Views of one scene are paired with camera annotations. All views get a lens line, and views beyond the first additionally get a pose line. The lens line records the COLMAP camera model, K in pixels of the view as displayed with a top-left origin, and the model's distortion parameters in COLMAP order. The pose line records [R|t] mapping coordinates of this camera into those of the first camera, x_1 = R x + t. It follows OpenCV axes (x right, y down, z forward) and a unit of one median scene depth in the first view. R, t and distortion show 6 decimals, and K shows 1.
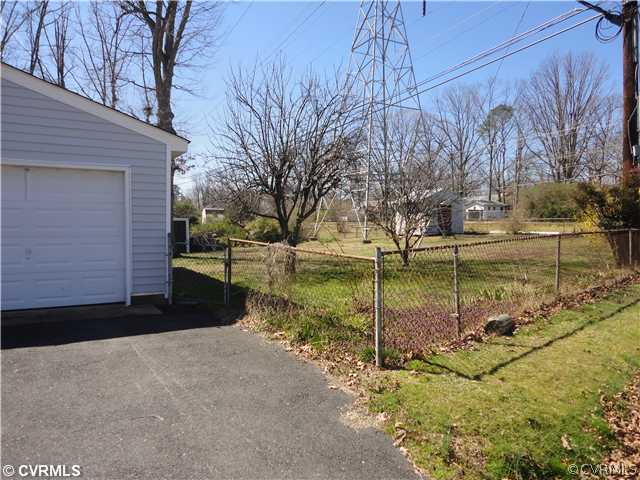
lens RADIAL K [[474.6, 0, 319.8], [0, 474.6, 223.2], [0, 0, 1]] dist [0.068411, 0.000455]
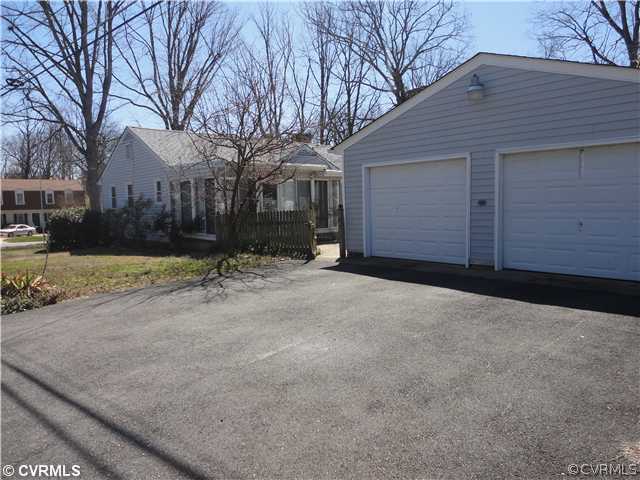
lens RADIAL K [[468.8, 0, 316.2], [0, 468.8, 238.1], [0, 0, 1]] dist [-0.004106, 0.002371]
pose [[0.268157, 0.063444, -0.961284, 0.580573], [0.020439, 0.997230, 0.071518, 0.000560], [0.963158, -0.038825, 0.266117, 0.273222]]
